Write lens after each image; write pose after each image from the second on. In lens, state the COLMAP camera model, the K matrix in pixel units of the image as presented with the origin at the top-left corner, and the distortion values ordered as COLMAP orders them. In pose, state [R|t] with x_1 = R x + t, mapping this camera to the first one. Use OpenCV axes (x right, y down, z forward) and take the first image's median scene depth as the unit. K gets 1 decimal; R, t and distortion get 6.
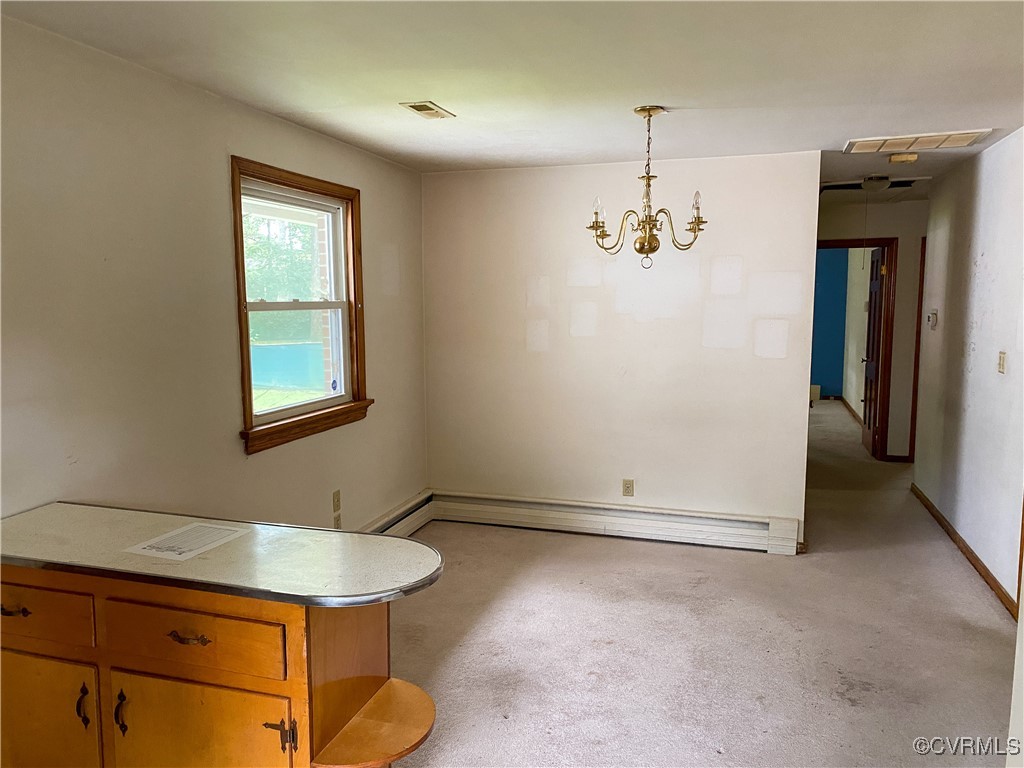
lens RADIAL K [[791.6, 0, 515.5], [0, 791.6, 379.9], [0, 0, 1]] dist [0.068214, -0.076863]
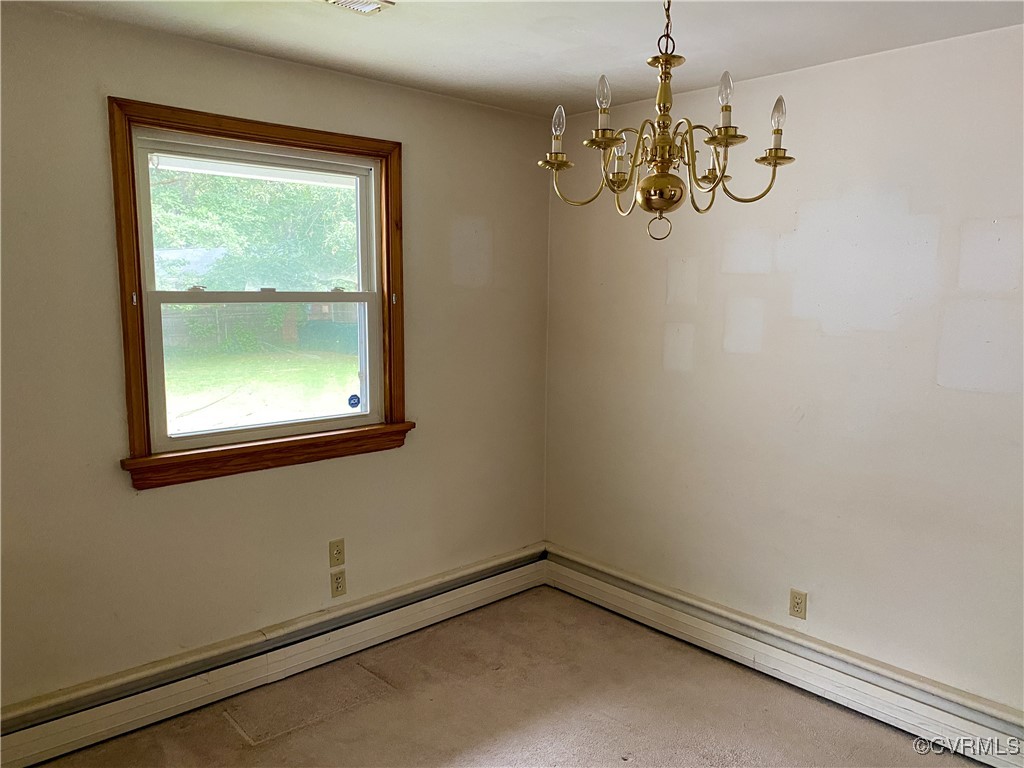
lens RADIAL K [[791.6, 0, 514.9], [0, 791.6, 378.7], [0, 0, 1]] dist [0.068214, -0.076863]
pose [[0.864441, 0.071491, -0.497626, 0.285254], [-0.064770, 0.997425, 0.030781, -0.048559], [0.498545, 0.005623, 0.866845, 0.409870]]
